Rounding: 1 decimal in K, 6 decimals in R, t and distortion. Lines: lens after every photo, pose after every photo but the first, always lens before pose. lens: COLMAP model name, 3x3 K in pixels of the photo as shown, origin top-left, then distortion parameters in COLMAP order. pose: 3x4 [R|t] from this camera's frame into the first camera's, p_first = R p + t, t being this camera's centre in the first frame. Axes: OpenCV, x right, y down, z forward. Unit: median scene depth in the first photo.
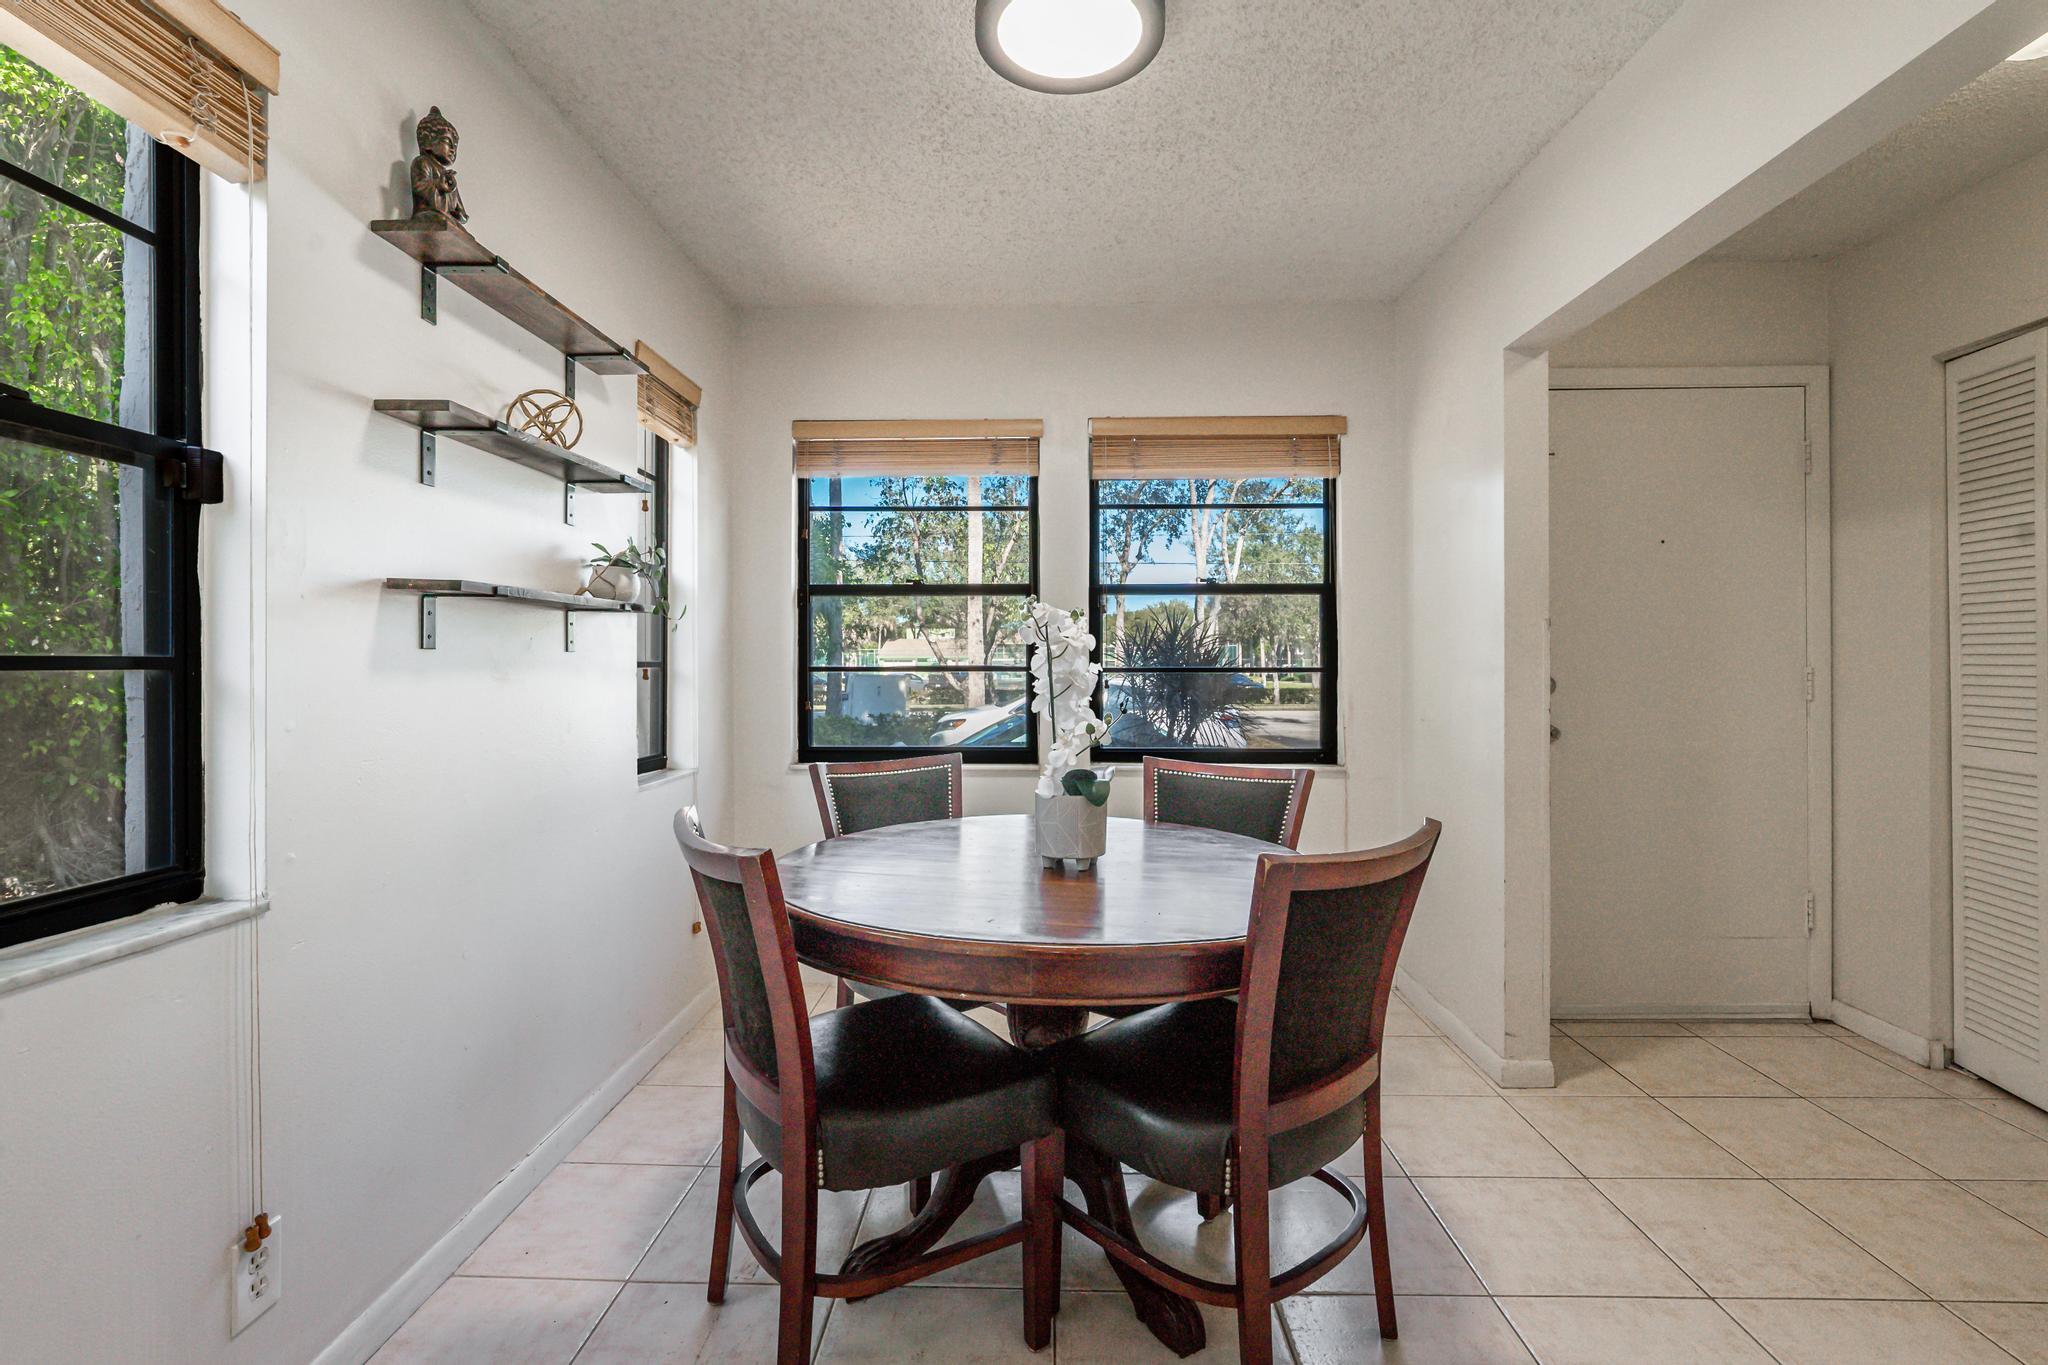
lens RADIAL K [[921.8, 0, 1023.0], [0, 921.8, 670.9], [0, 0, 1]] dist [-0.003428, 0.006387]
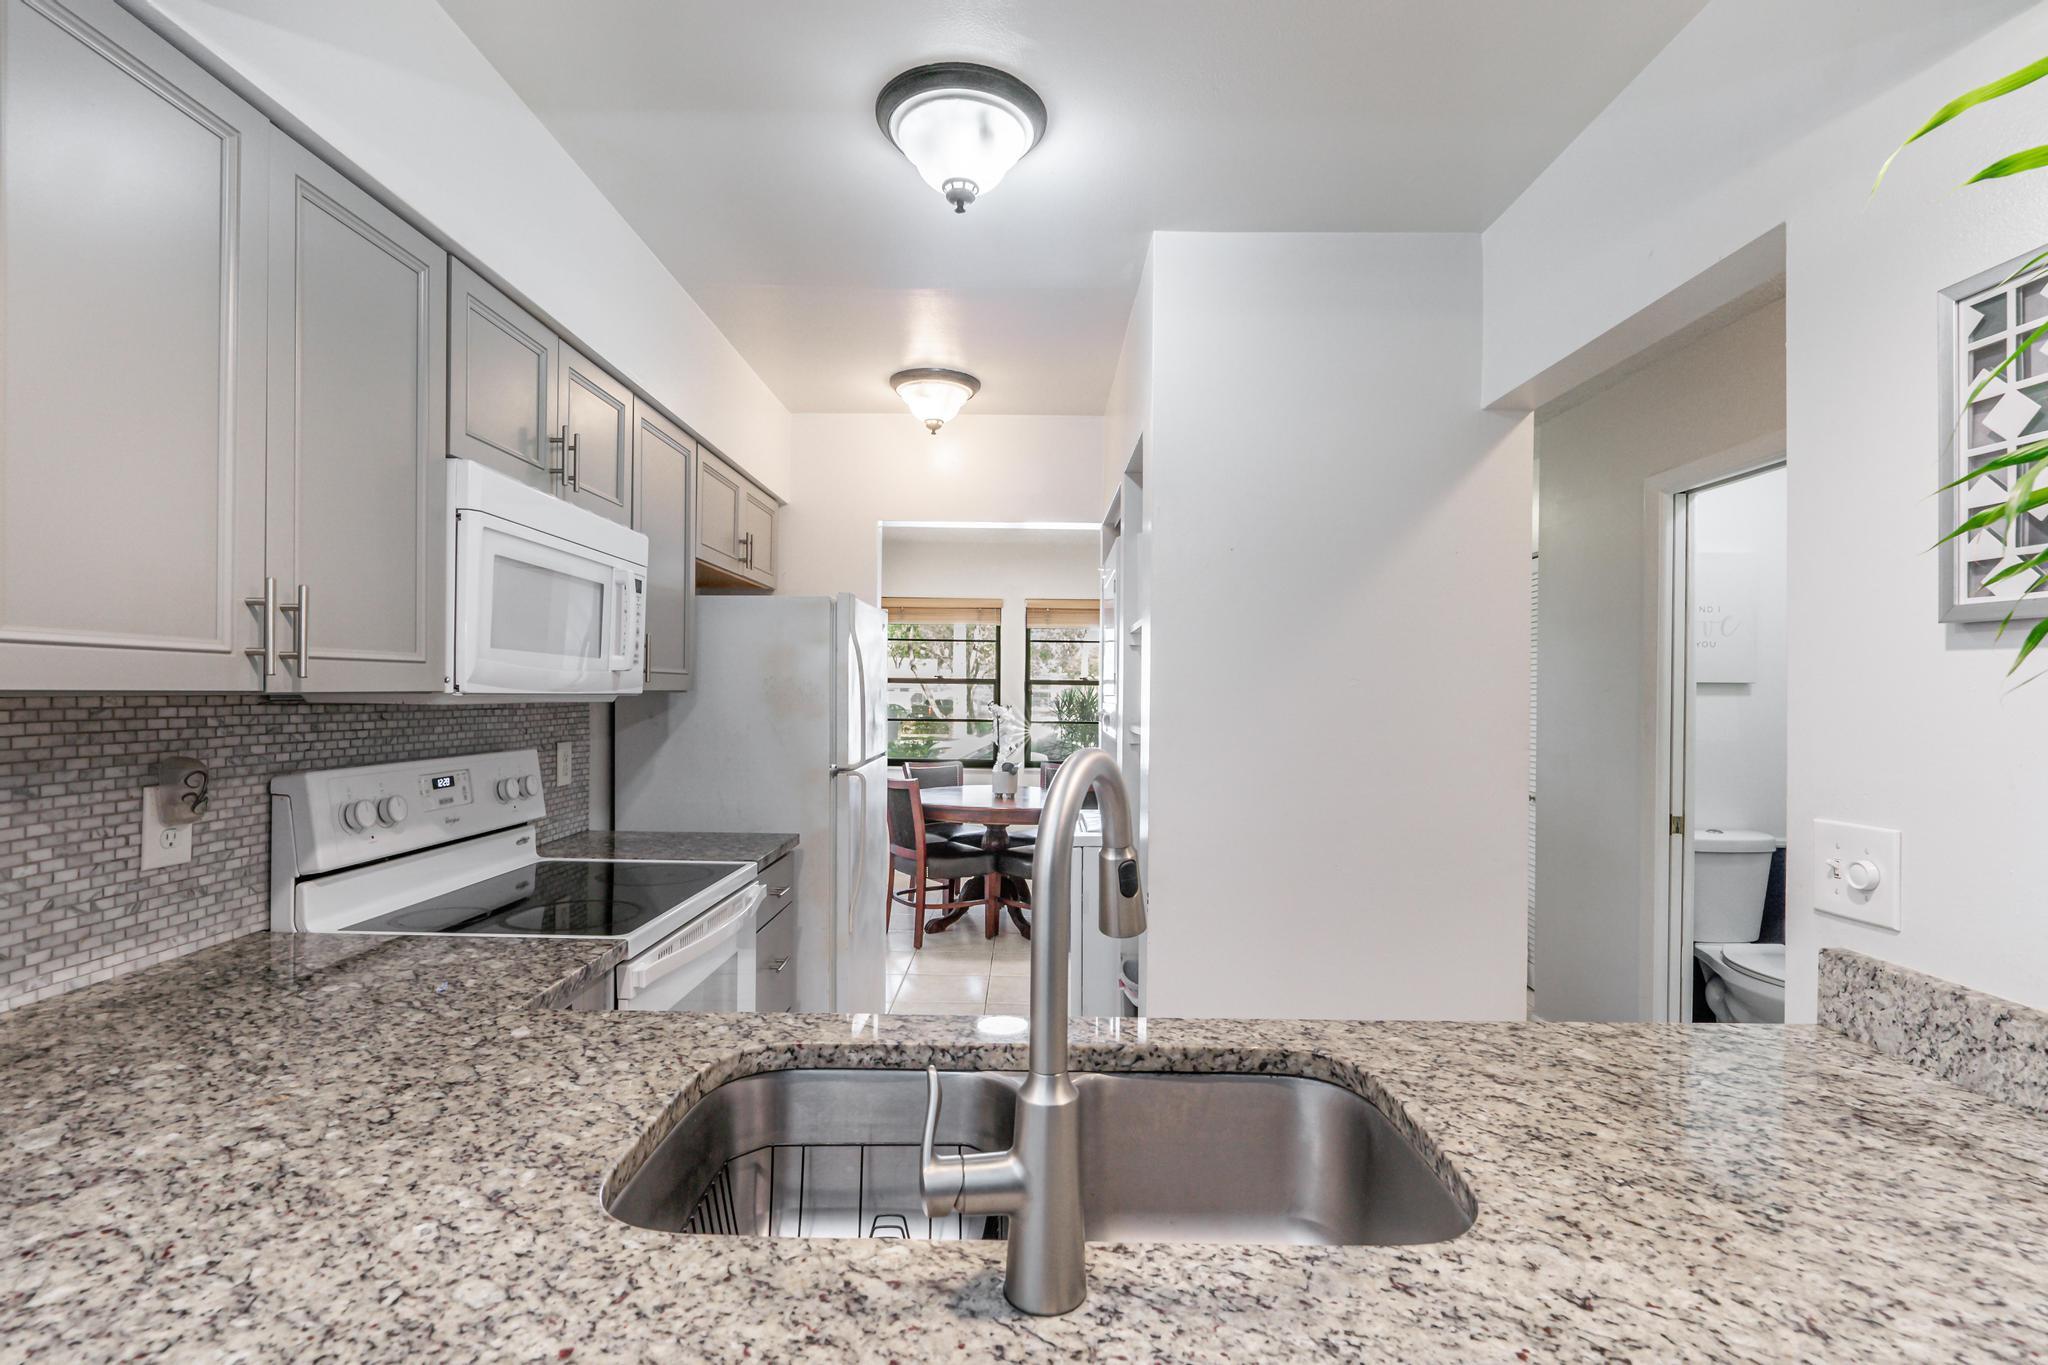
lens RADIAL K [[921.8, 0, 1018.0], [0, 921.8, 693.9], [0, 0, 1]] dist [-0.003428, 0.006387]
pose [[0.999799, 0.012133, 0.015948, 0.025150], [-0.012018, 0.999901, -0.007272, -0.050258], [-0.016034, 0.007079, 0.999846, -1.027513]]
